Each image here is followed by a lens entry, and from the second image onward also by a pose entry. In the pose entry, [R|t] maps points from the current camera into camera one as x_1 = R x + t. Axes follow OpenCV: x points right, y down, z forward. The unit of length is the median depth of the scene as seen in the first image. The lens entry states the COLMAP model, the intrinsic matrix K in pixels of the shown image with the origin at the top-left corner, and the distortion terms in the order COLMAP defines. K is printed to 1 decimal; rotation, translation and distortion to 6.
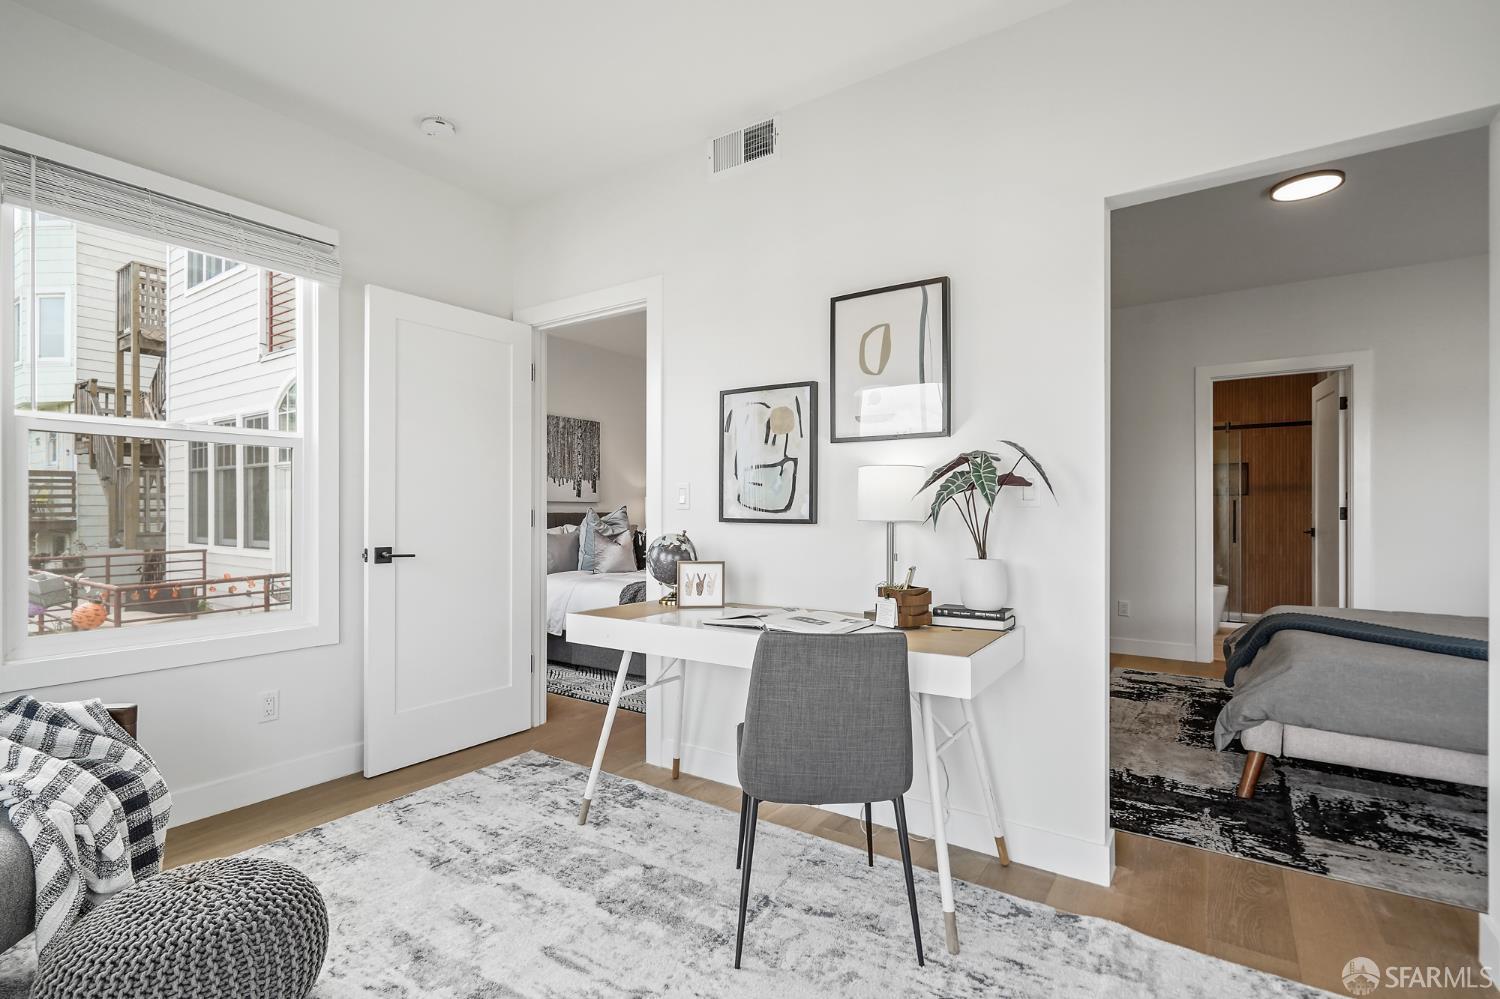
lens RADIAL K [[694.9, 0, 745.1], [0, 694.9, 507.2], [0, 0, 1]] dist [-0.002337, 0.000097]
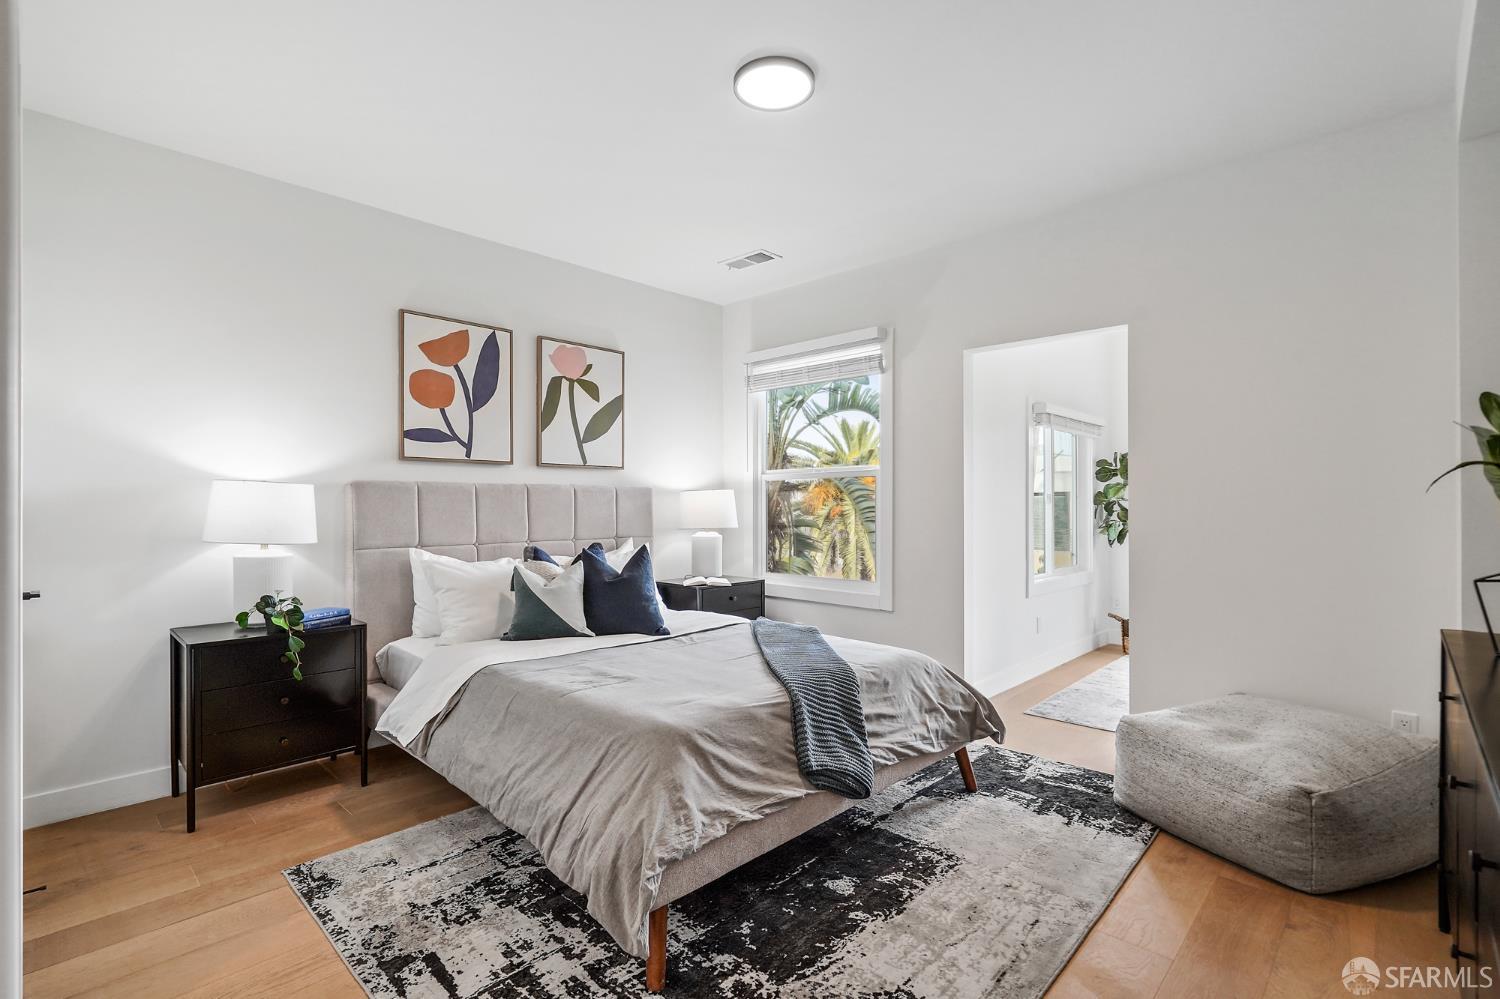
lens RADIAL K [[694.9, 0, 745.1], [0, 694.9, 507.2], [0, 0, 1]] dist [-0.002337, 0.000097]
pose [[-0.986427, 0.002904, 0.164172, 0.919773], [0.002484, 0.999993, -0.002761, -0.022343], [-0.164179, -0.002316, -0.986428, 2.198453]]
